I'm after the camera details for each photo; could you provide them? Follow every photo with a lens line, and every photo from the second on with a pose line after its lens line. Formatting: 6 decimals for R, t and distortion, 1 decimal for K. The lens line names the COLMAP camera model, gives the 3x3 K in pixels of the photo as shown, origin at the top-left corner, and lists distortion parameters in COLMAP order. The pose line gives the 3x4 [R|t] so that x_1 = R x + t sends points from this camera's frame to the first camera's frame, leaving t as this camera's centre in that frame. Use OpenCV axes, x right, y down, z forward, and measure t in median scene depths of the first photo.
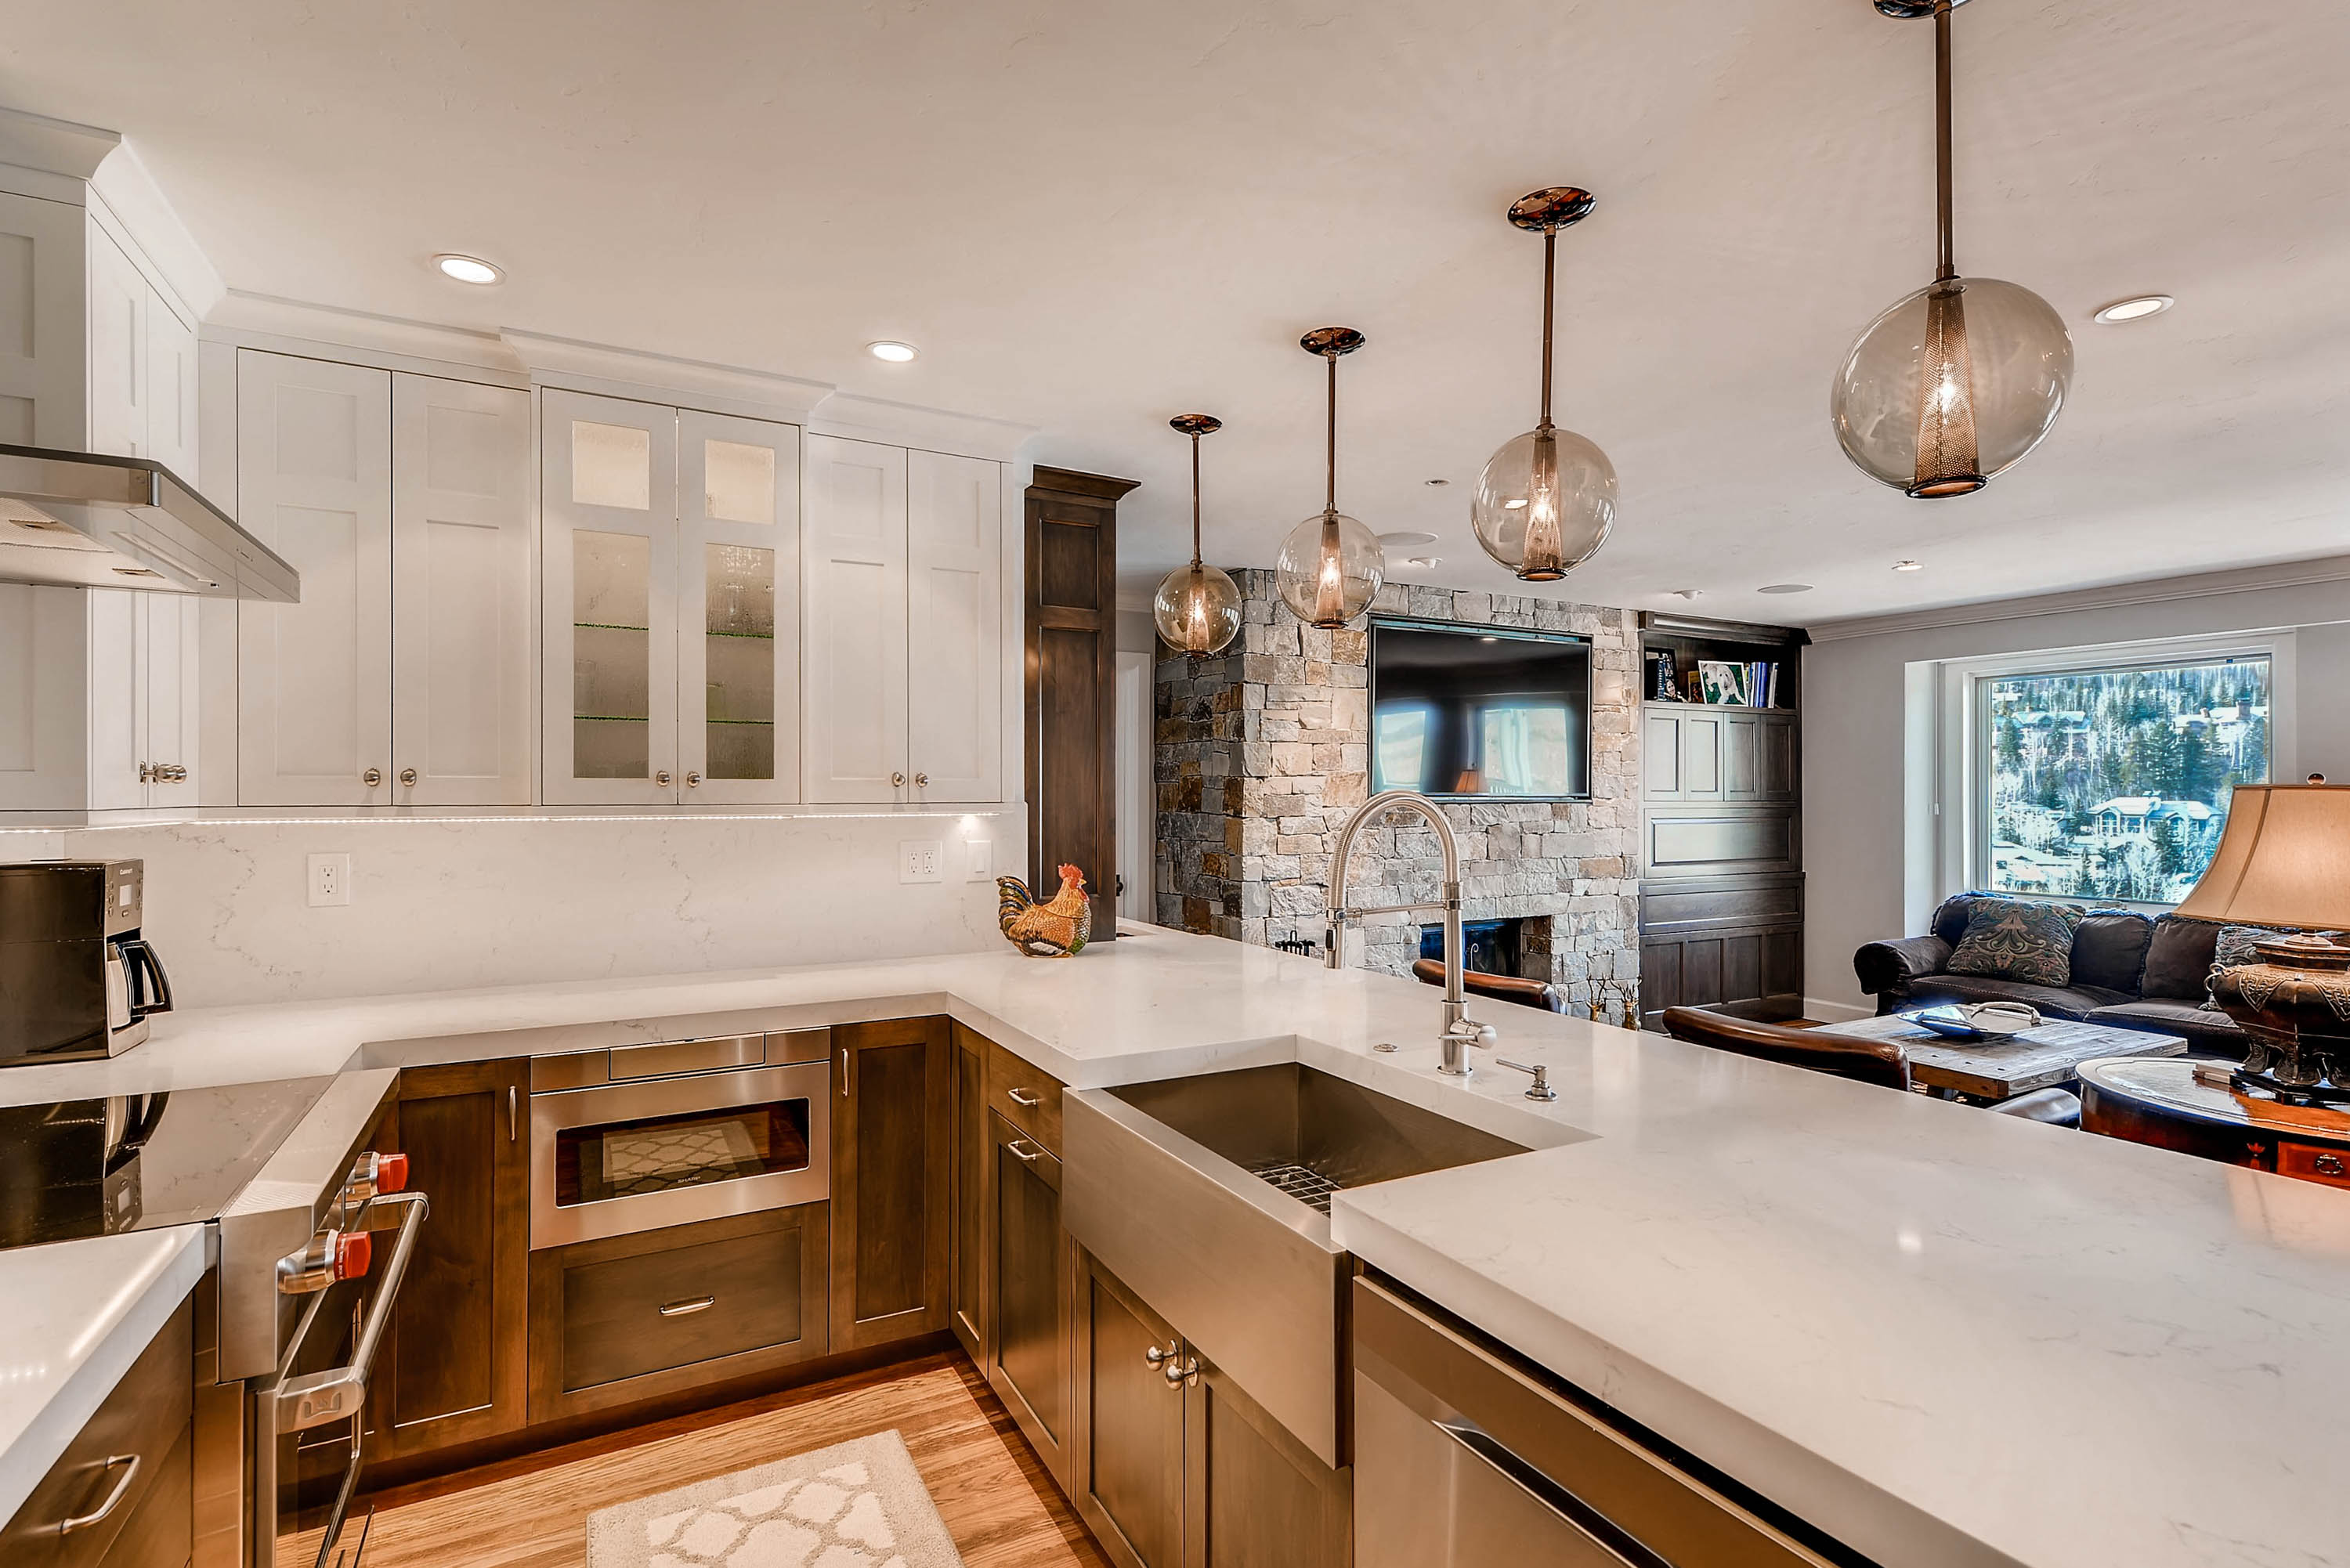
lens RADIAL K [[1115.7, 0, 1165.6], [0, 1115.7, 794.6], [0, 0, 1]] dist [0.012051, -0.000956]
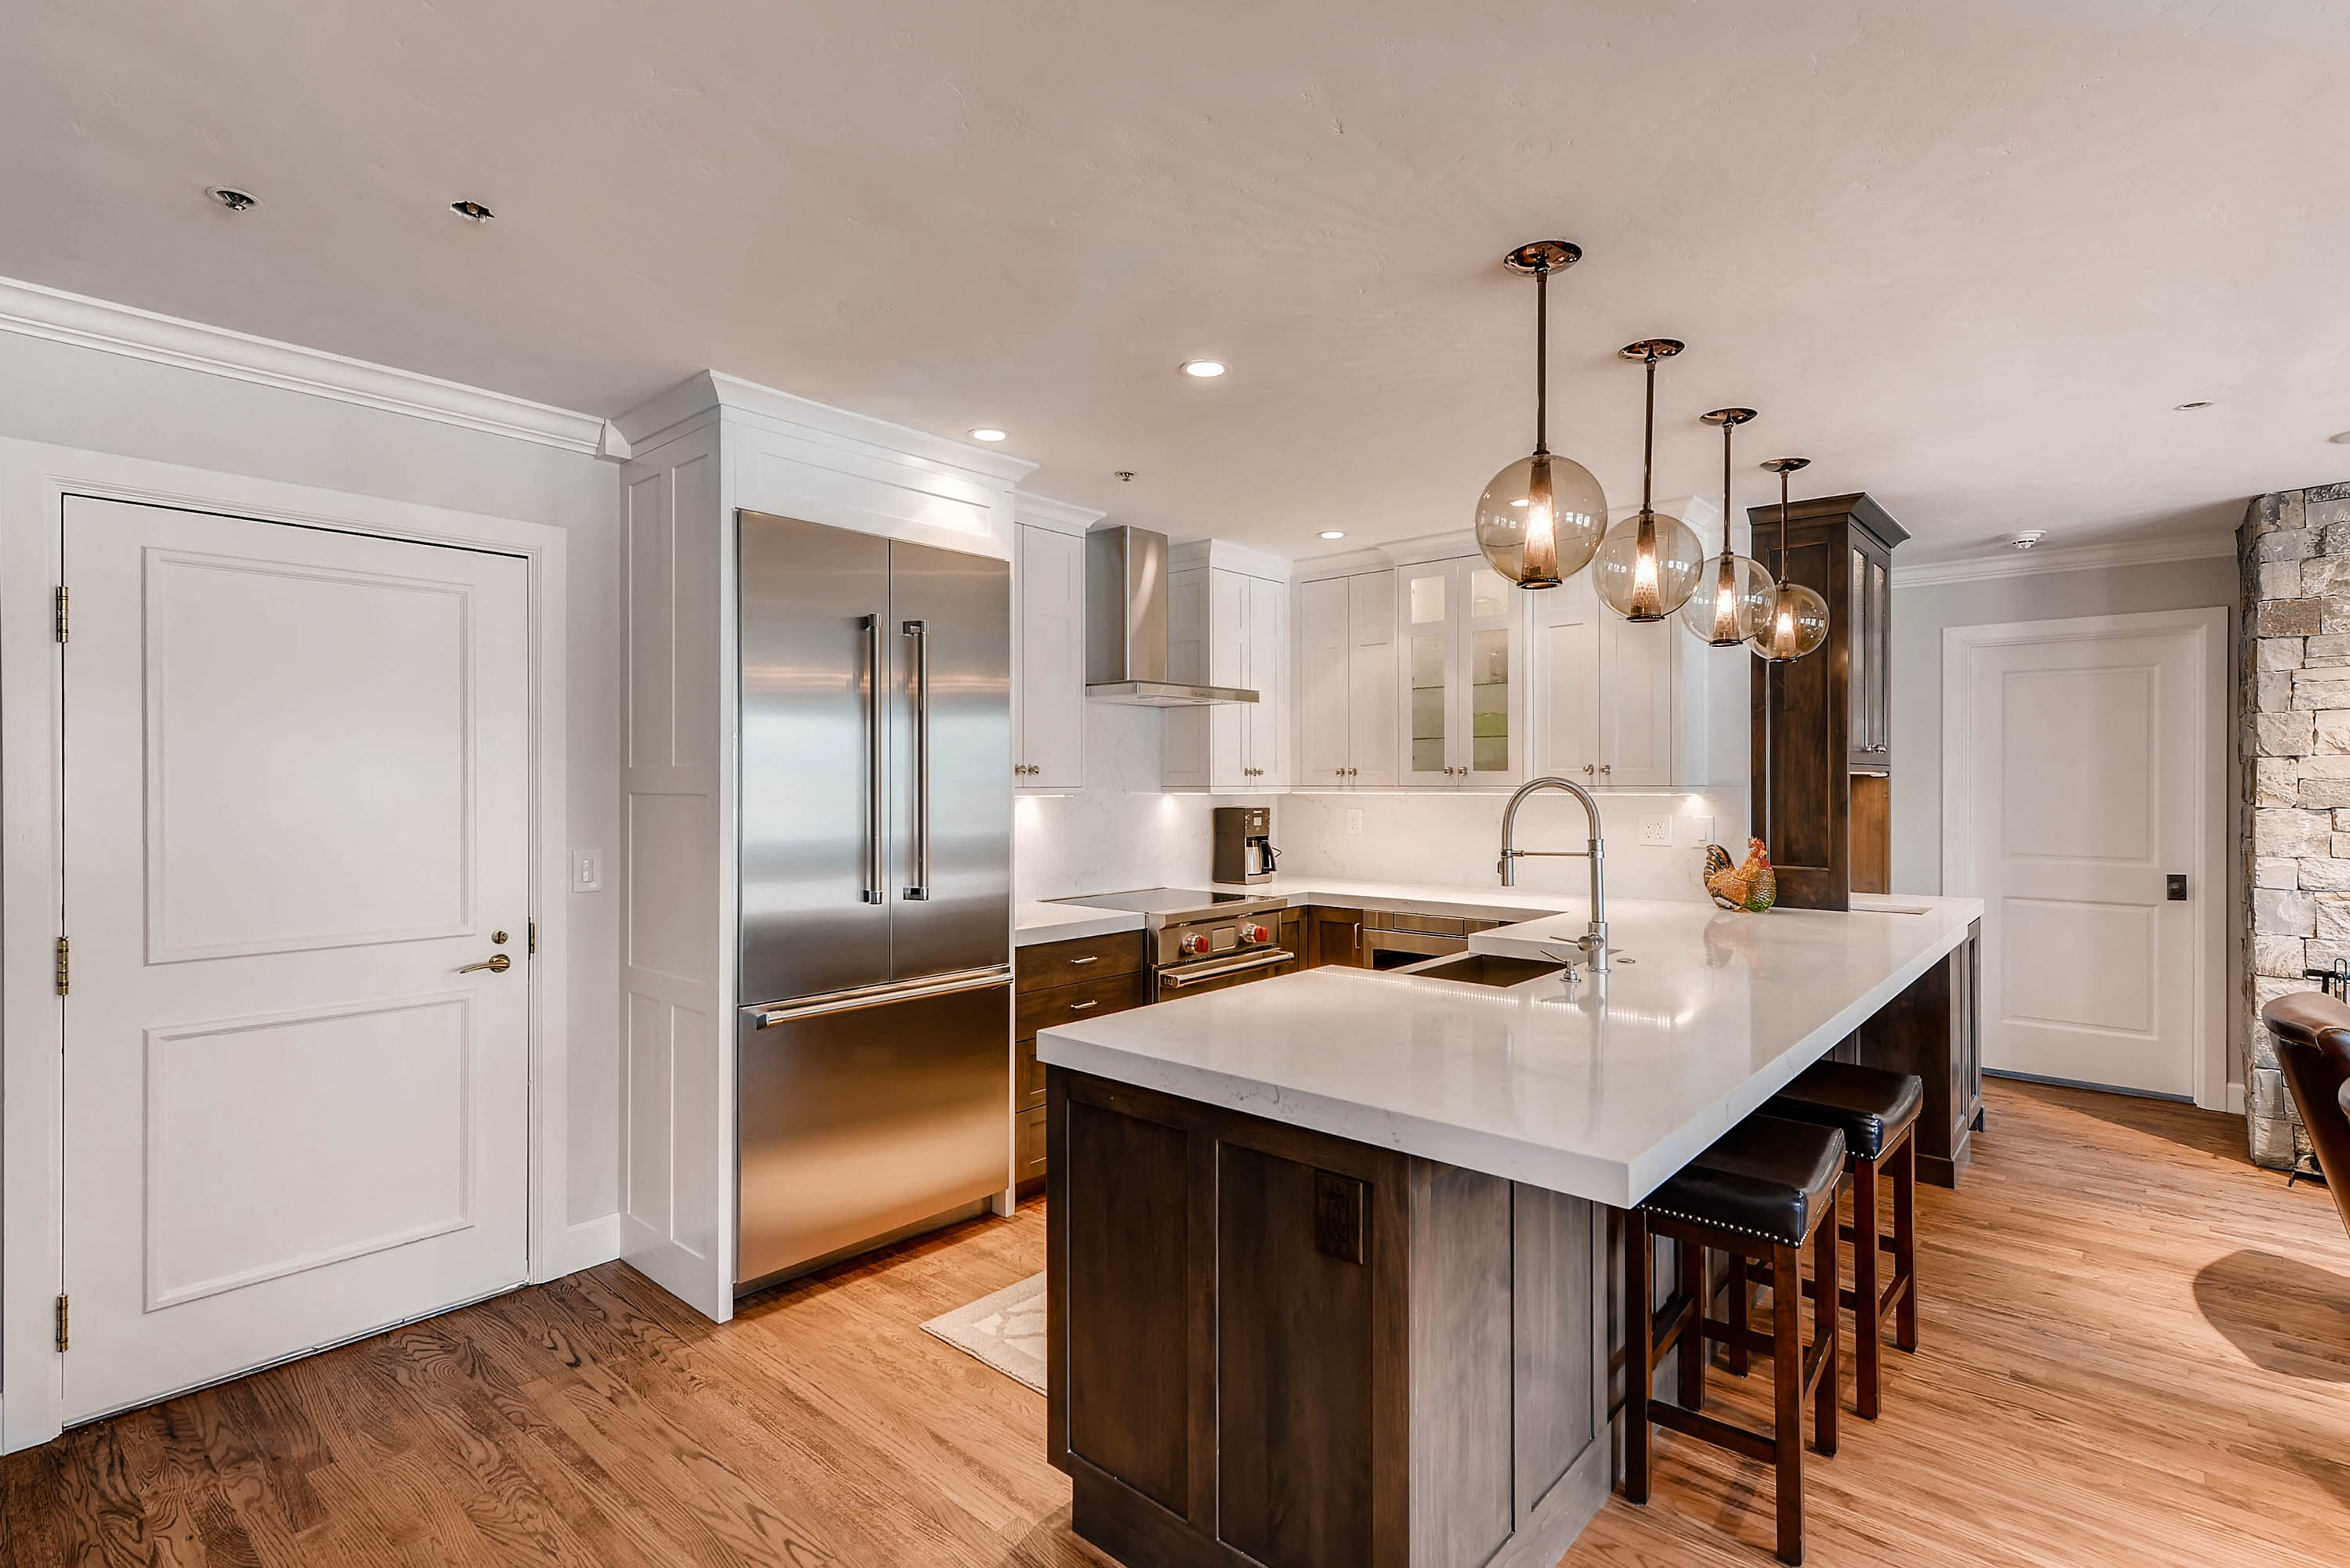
lens RADIAL K [[1096.6, 0, 1175.0], [0, 1096.6, 784.0], [0, 0, 1]] dist [0.007804, -0.001062]
pose [[0.347570, -0.000740, -0.937654, 0.495282], [0.000603, 1.000000, -0.000566, 0.003239], [0.937654, -0.000369, 0.347570, -0.000711]]
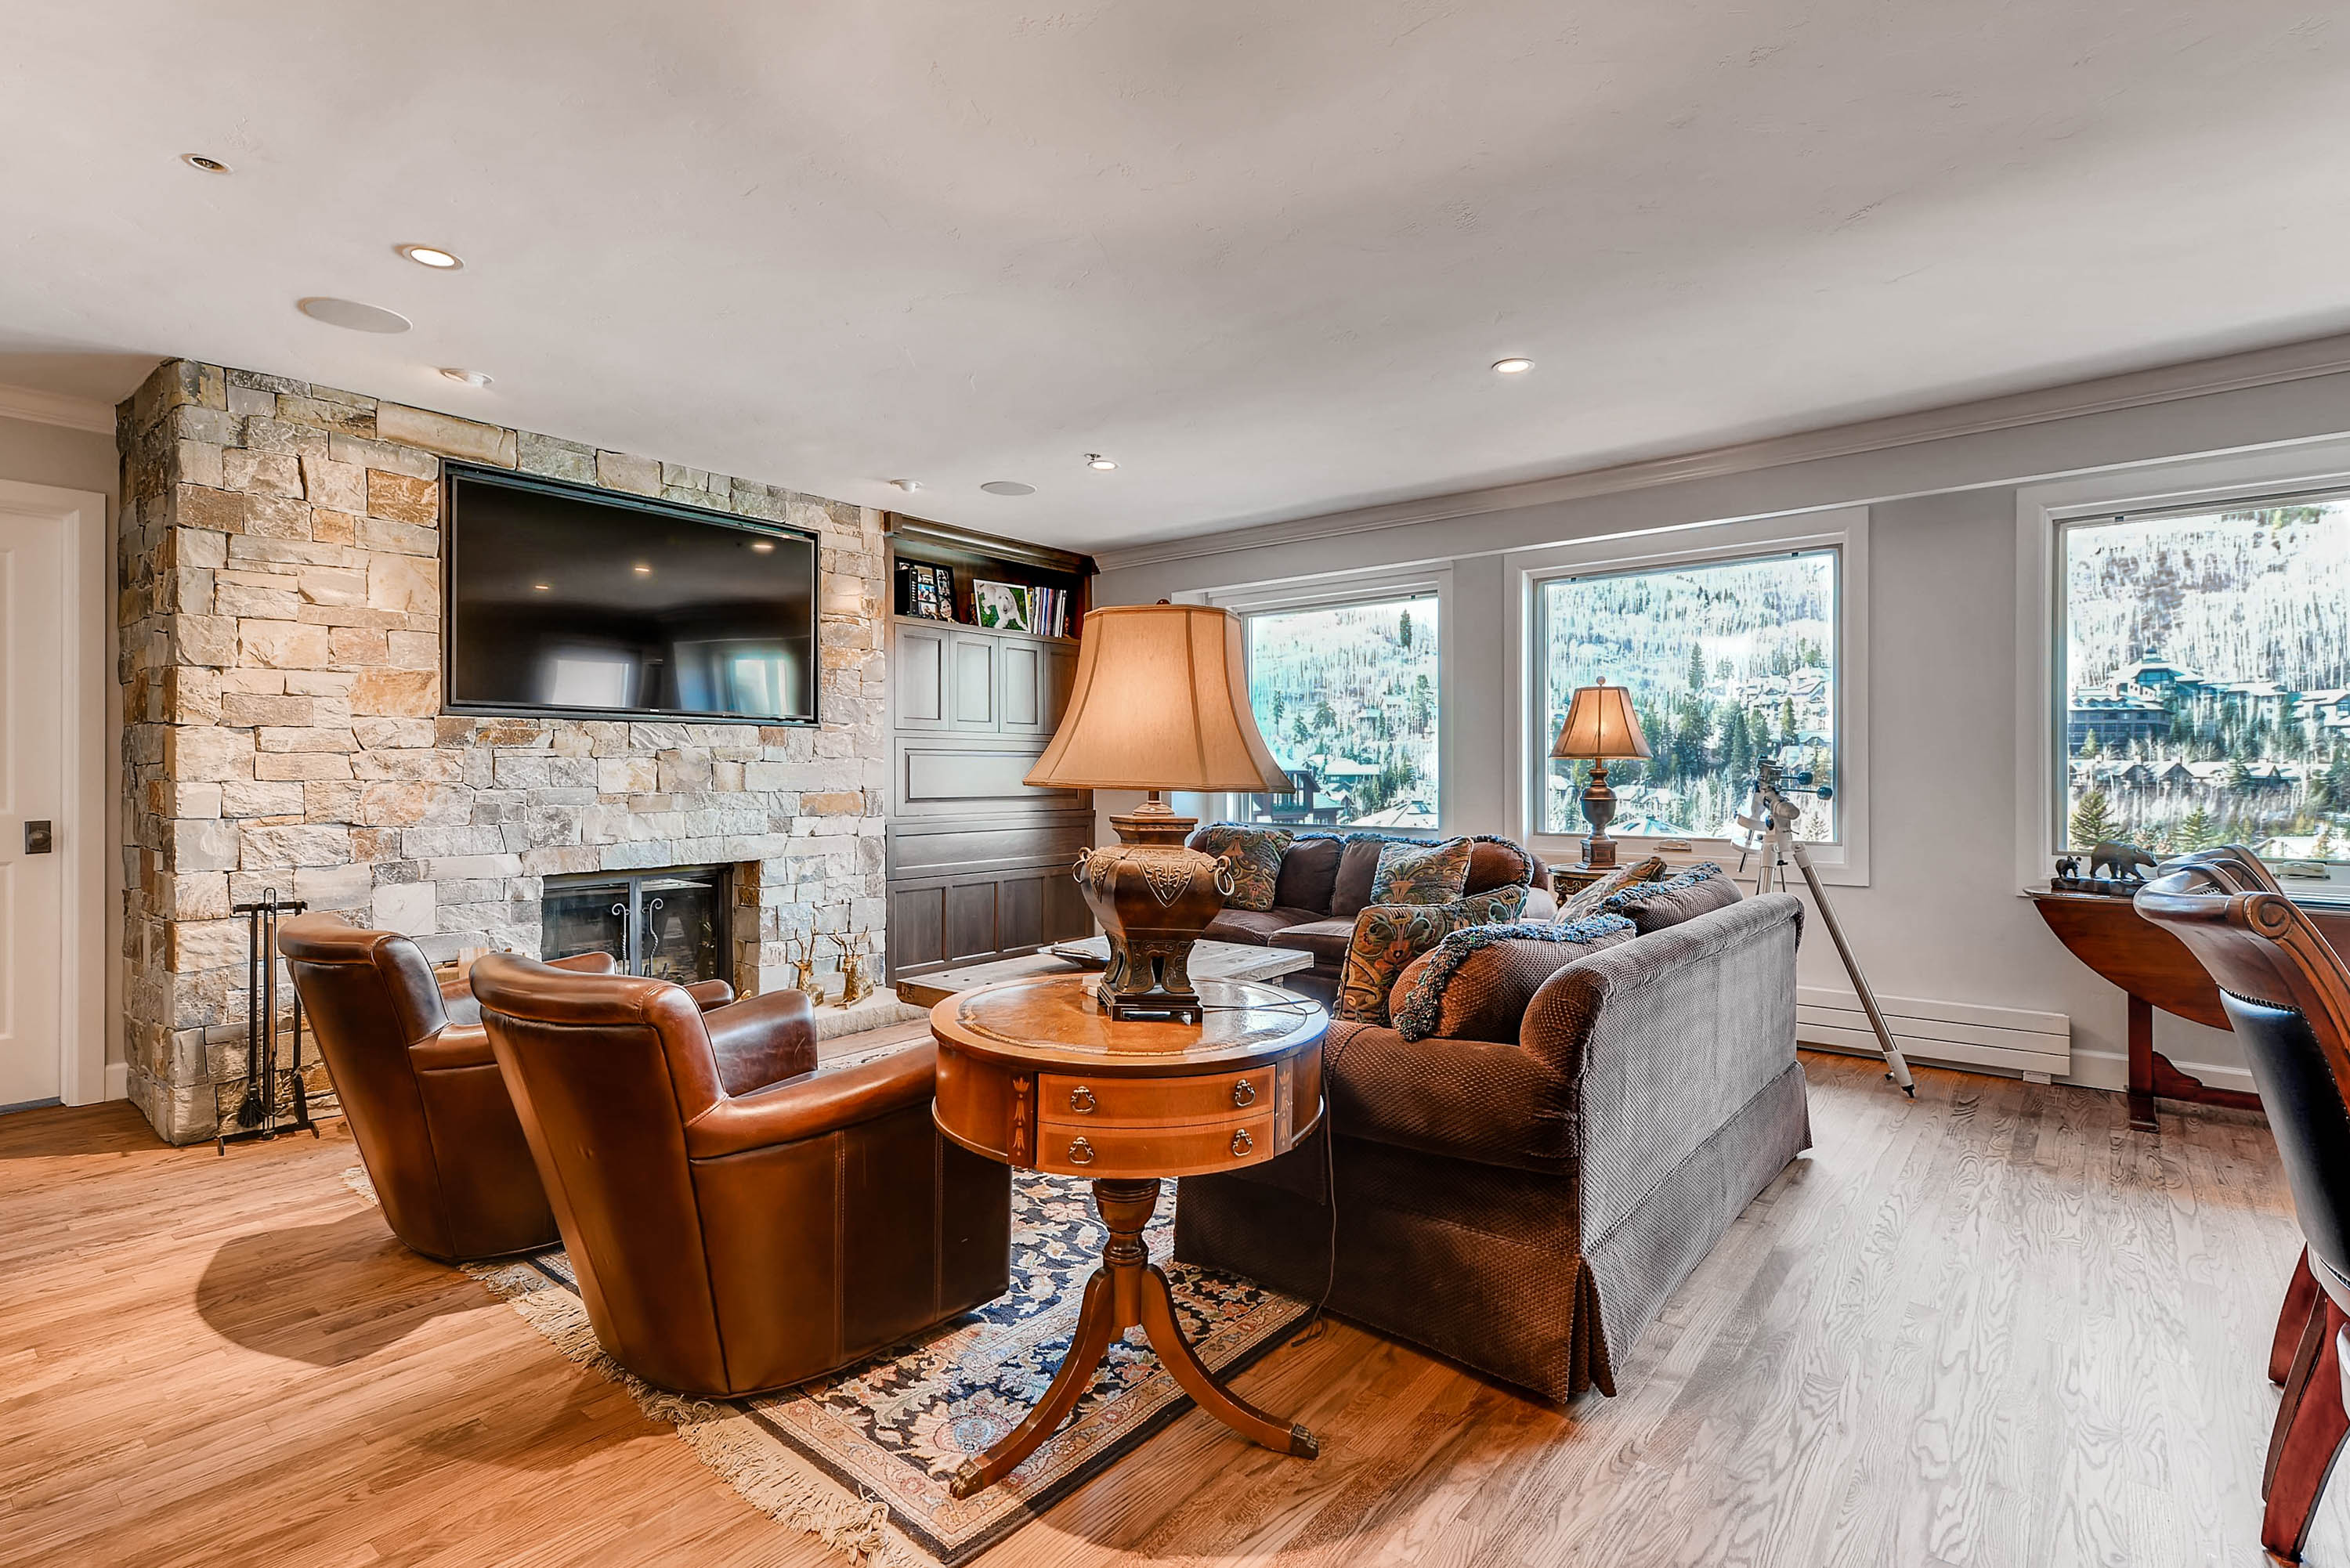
lens RADIAL K [[1103.8, 0, 1173.4], [0, 1103.8, 772.8], [0, 0, 1]] dist [0.010002, -0.001368]
pose [[0.919965, -0.002620, 0.391992, 0.331023], [0.002714, 0.999996, 0.000315, 0.046843], [-0.391992, 0.000775, 0.919968, 0.128373]]
